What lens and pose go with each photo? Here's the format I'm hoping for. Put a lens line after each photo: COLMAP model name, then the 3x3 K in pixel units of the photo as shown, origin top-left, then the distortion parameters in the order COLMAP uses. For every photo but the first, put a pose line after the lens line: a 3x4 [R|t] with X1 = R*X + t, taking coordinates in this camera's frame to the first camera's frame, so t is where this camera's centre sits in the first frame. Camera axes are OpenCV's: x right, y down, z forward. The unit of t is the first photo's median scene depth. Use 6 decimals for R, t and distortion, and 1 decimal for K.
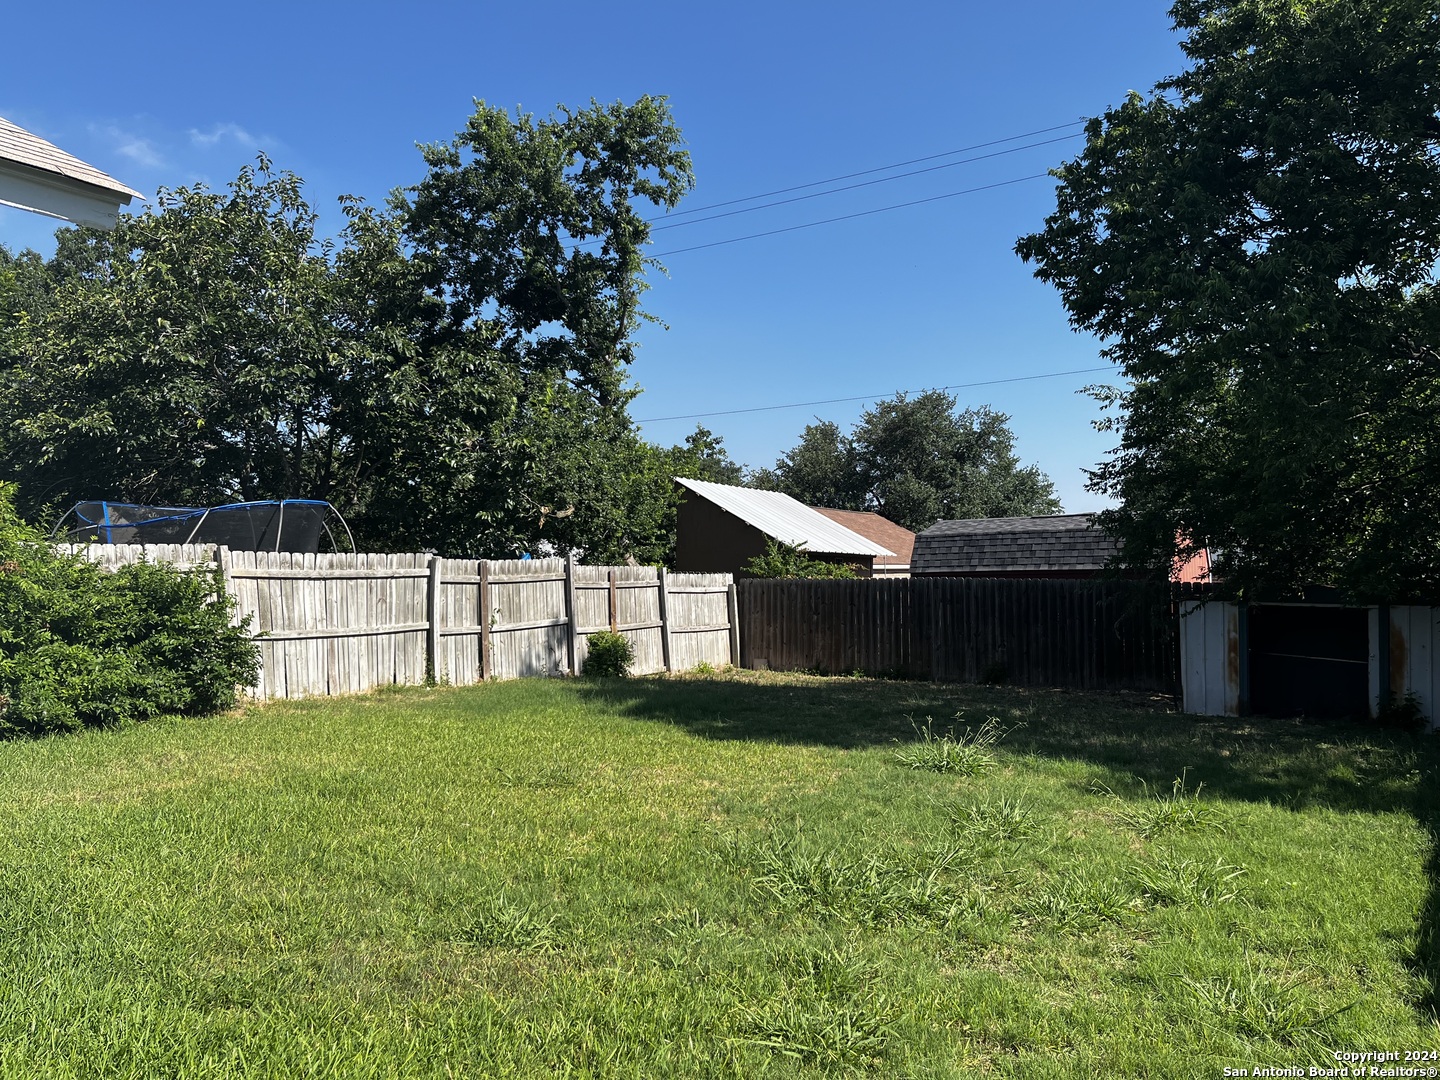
lens RADIAL K [[1095.8, 0, 709.9], [0, 1095.8, 544.5], [0, 0, 1]] dist [0.088921, -0.110242]
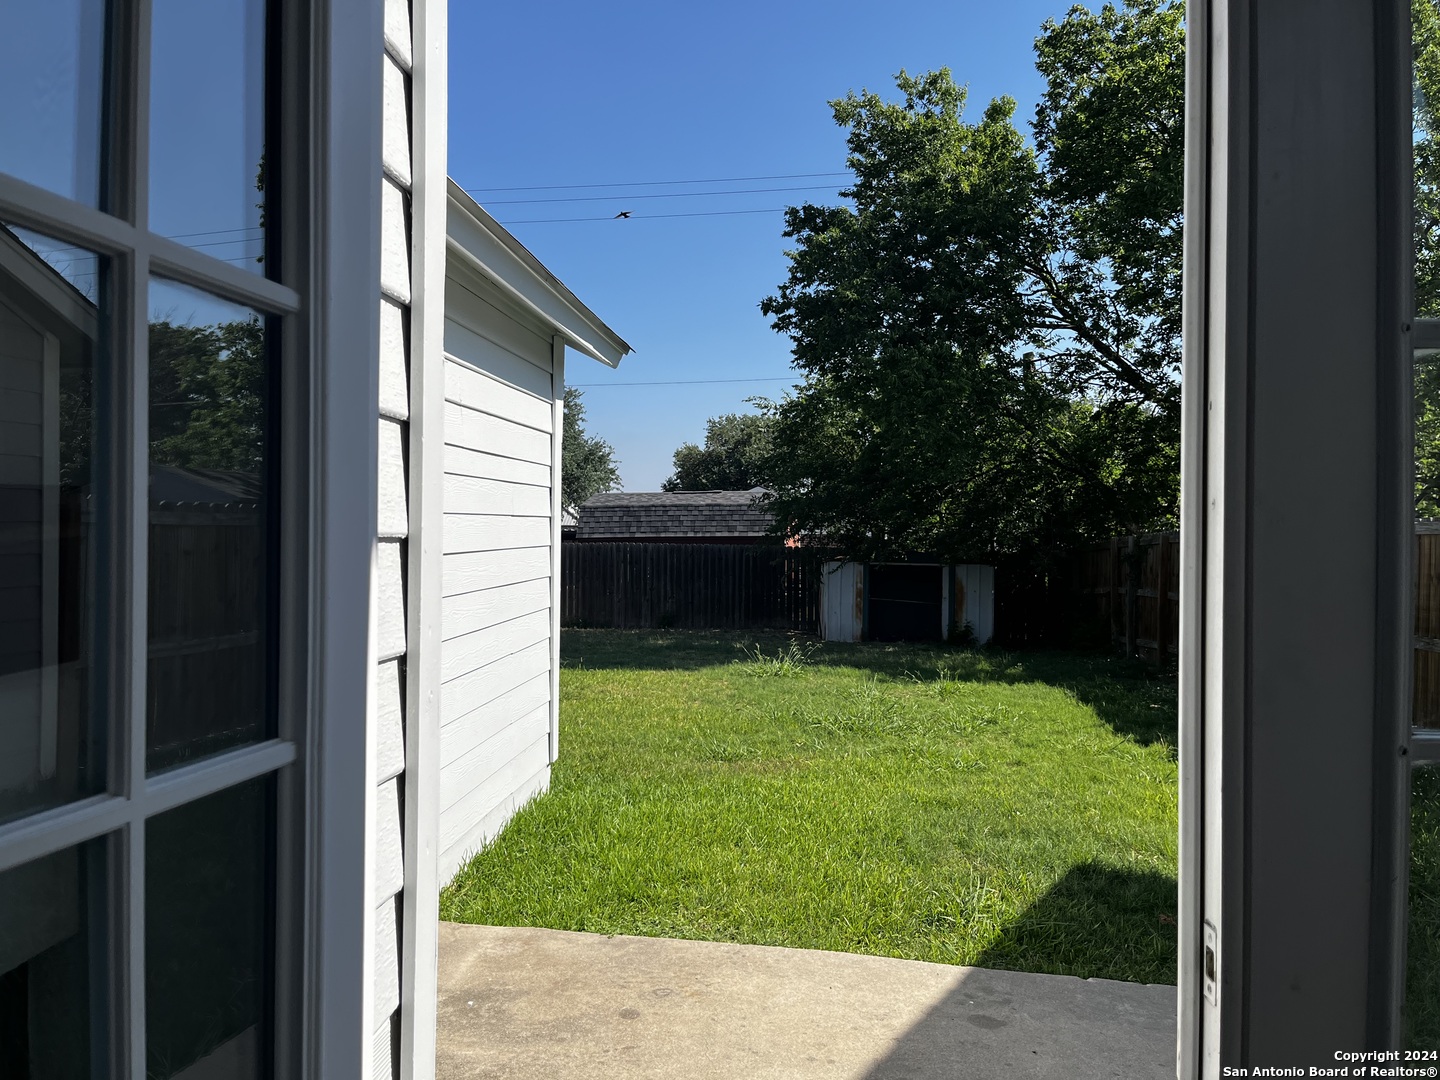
lens RADIAL K [[1095.8, 0, 709.9], [0, 1095.8, 544.5], [0, 0, 1]] dist [0.088921, -0.110242]
pose [[0.900173, 0.002815, 0.435523, -0.235676], [-0.019235, 0.999260, 0.033297, -0.010253], [-0.435108, -0.038351, 0.899561, -0.130481]]
